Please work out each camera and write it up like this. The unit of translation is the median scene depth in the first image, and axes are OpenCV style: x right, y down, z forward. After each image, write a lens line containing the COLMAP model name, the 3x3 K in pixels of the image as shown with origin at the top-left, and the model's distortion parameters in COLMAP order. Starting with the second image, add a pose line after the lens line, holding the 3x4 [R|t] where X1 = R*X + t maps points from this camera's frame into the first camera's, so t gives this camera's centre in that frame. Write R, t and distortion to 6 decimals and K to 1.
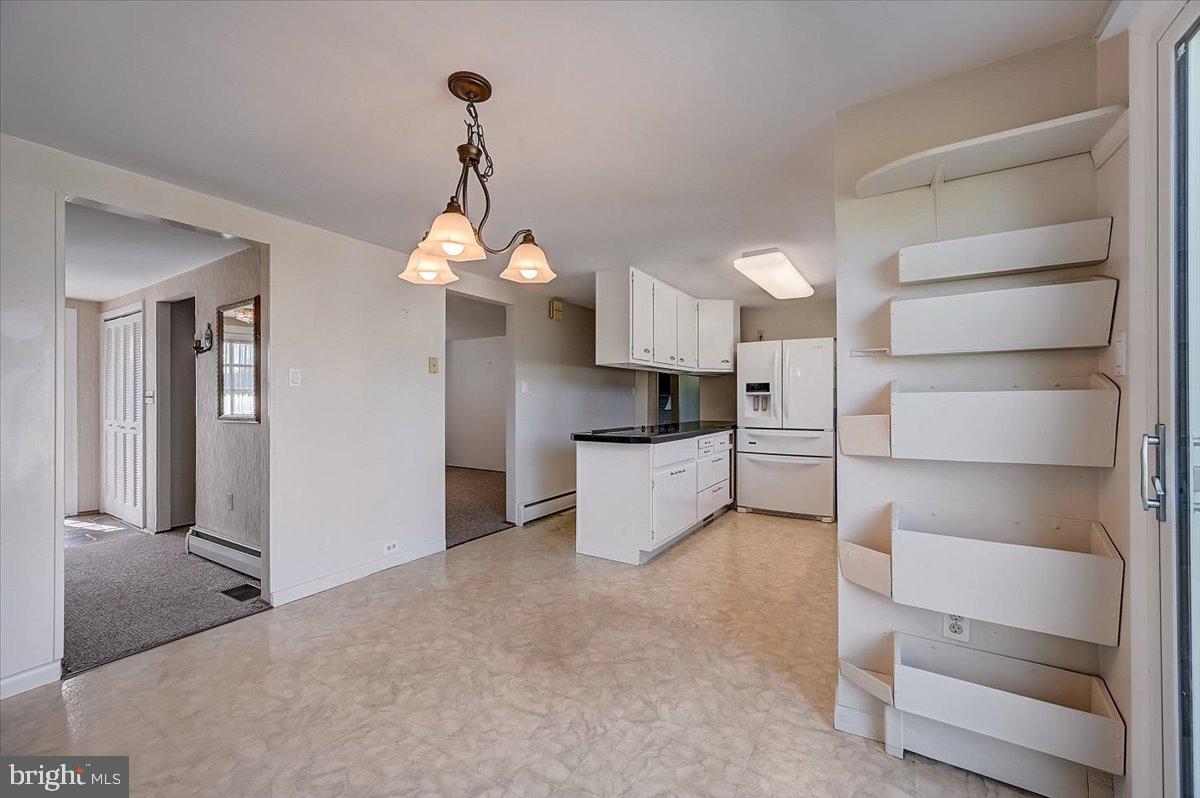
lens RADIAL K [[484.9, 0, 598.8], [0, 484.9, 400.7], [0, 0, 1]] dist [0.000025, 0.001728]
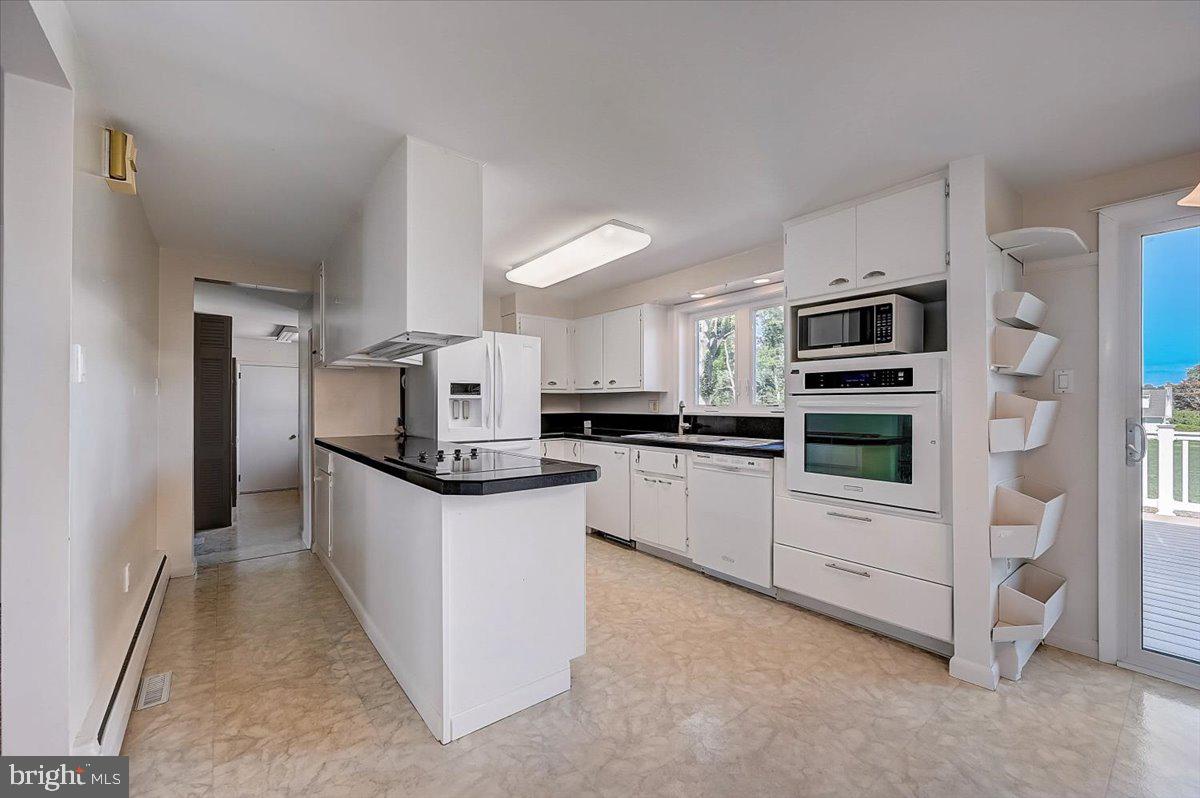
lens RADIAL K [[484.9, 0, 607.7], [0, 484.9, 403.5], [0, 0, 1]] dist [0.000025, 0.001728]
pose [[0.312570, 0.005938, 0.949876, -0.336916], [-0.001309, 0.999982, -0.005820, -0.000024], [-0.949894, 0.000576, 0.312573, 0.563753]]
